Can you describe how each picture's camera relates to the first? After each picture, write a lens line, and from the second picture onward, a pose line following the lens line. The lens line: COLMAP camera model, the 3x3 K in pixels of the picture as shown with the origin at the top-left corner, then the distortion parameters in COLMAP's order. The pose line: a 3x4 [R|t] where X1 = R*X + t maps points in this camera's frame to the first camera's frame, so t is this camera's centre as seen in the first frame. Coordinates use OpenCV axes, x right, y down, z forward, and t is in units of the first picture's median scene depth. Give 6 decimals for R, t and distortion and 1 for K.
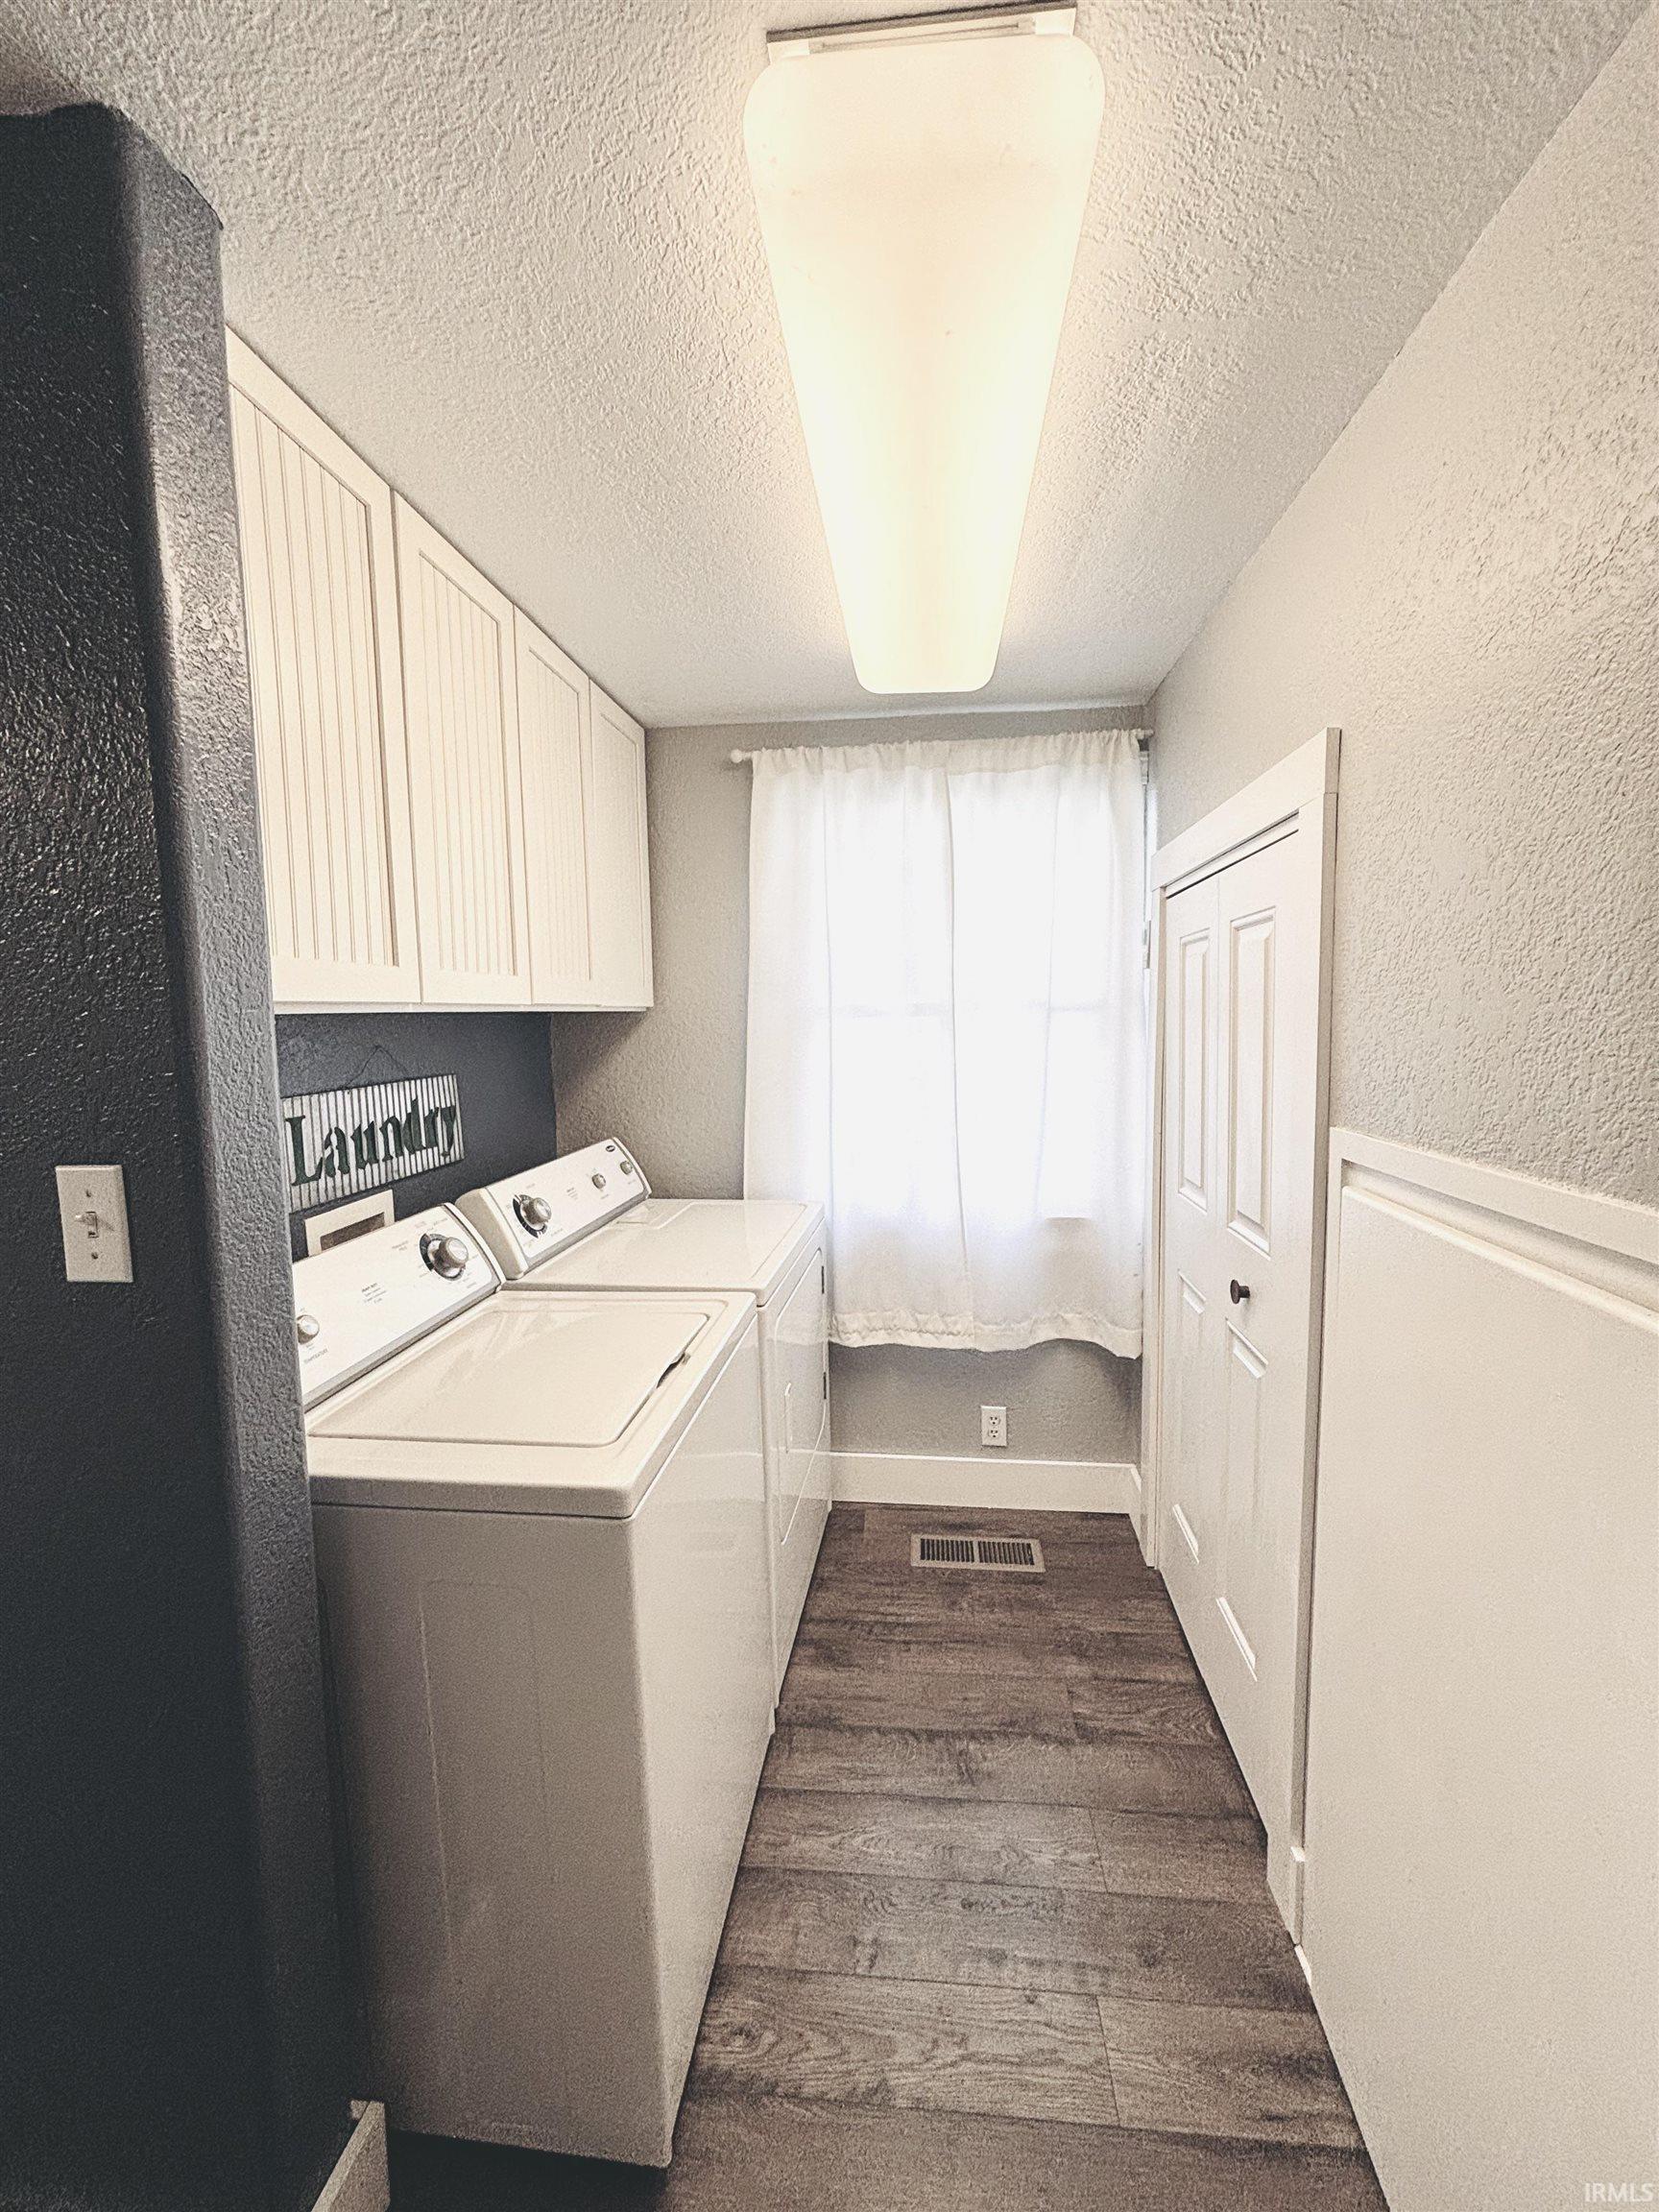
lens RADIAL K [[895.3, 0, 829.5], [0, 895.3, 1106.0], [0, 0, 1]] dist [0.001926, 0.000512]
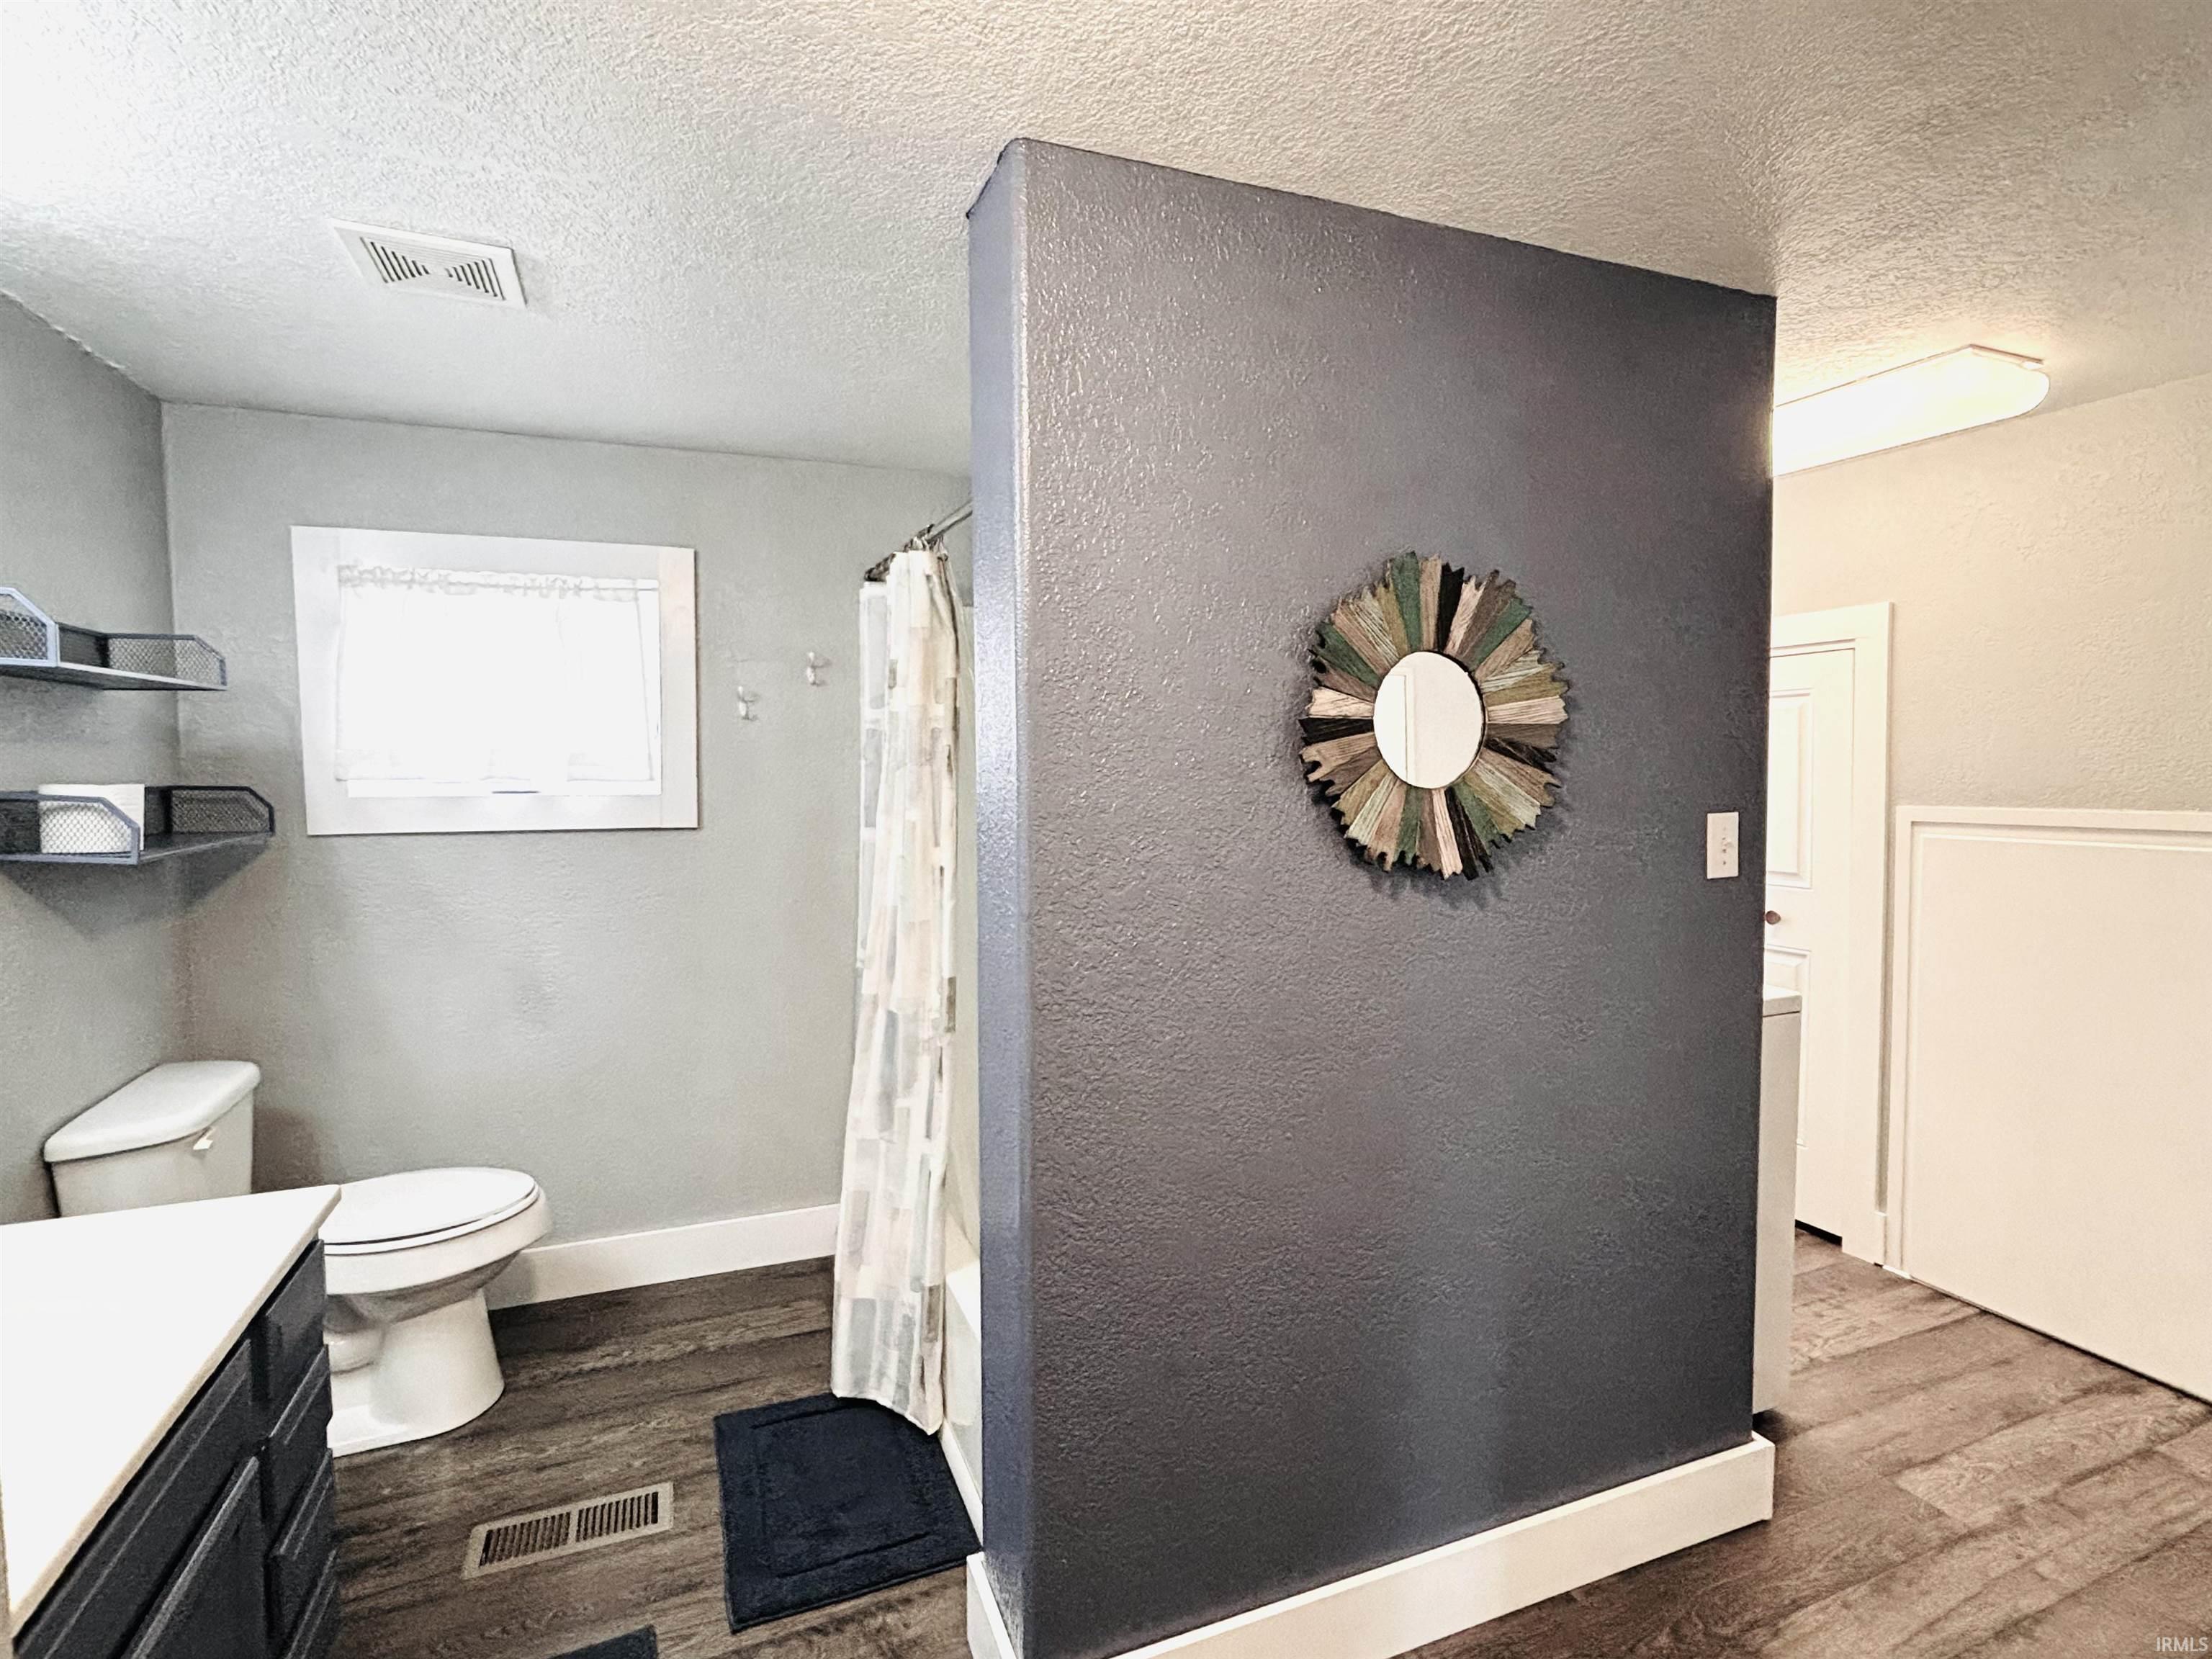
lens RADIAL K [[1067.6, 0, 1096.9], [0, 1067.6, 814.7], [0, 0, 1]] dist [-0.000103, 0.000035]
pose [[0.886387, -0.008530, 0.462866, -2.041497], [0.029823, 0.998806, -0.038704, 0.079902], [-0.461983, 0.048110, 0.885583, -0.226873]]
